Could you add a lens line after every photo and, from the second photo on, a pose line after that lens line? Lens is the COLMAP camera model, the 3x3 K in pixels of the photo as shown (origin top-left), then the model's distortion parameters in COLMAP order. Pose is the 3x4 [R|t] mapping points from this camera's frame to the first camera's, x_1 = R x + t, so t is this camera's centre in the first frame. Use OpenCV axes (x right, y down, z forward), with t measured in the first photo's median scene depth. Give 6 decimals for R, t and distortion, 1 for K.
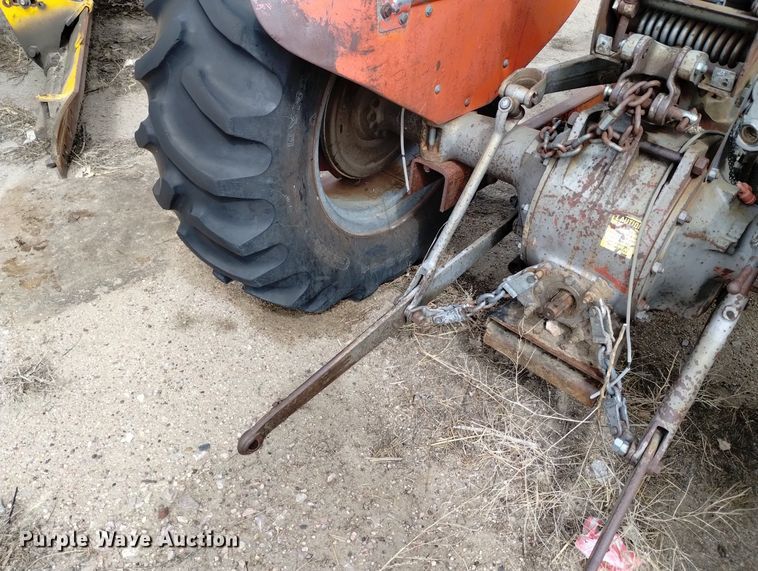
lens RADIAL K [[621.9, 0, 378.8], [0, 621.9, 290.1], [0, 0, 1]] dist [0.067847, -0.082542]
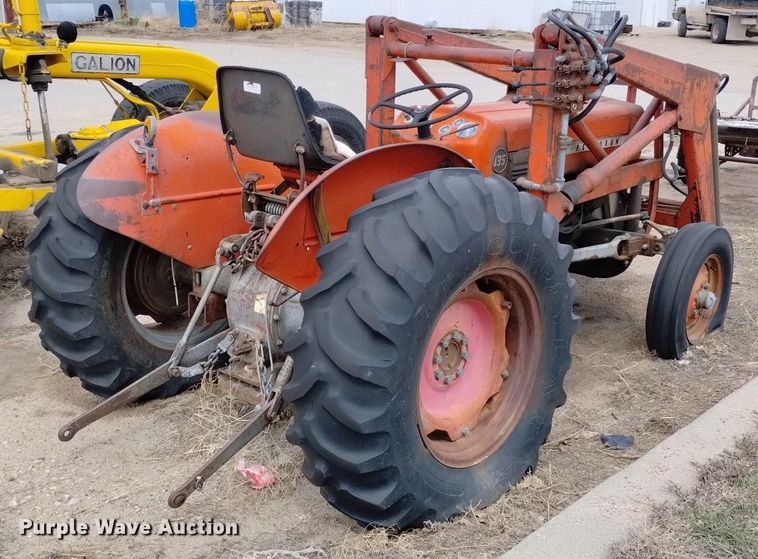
lens RADIAL K [[926.5, 0, 378.9], [0, 926.5, 295.2], [0, 0, 1]] dist [-0.005554, 0.010448]
pose [[0.999381, -0.035168, -0.000445, 0.674756], [0.032372, 0.924724, -0.379260, 0.890197], [0.013749, 0.379011, 0.925290, -1.503328]]
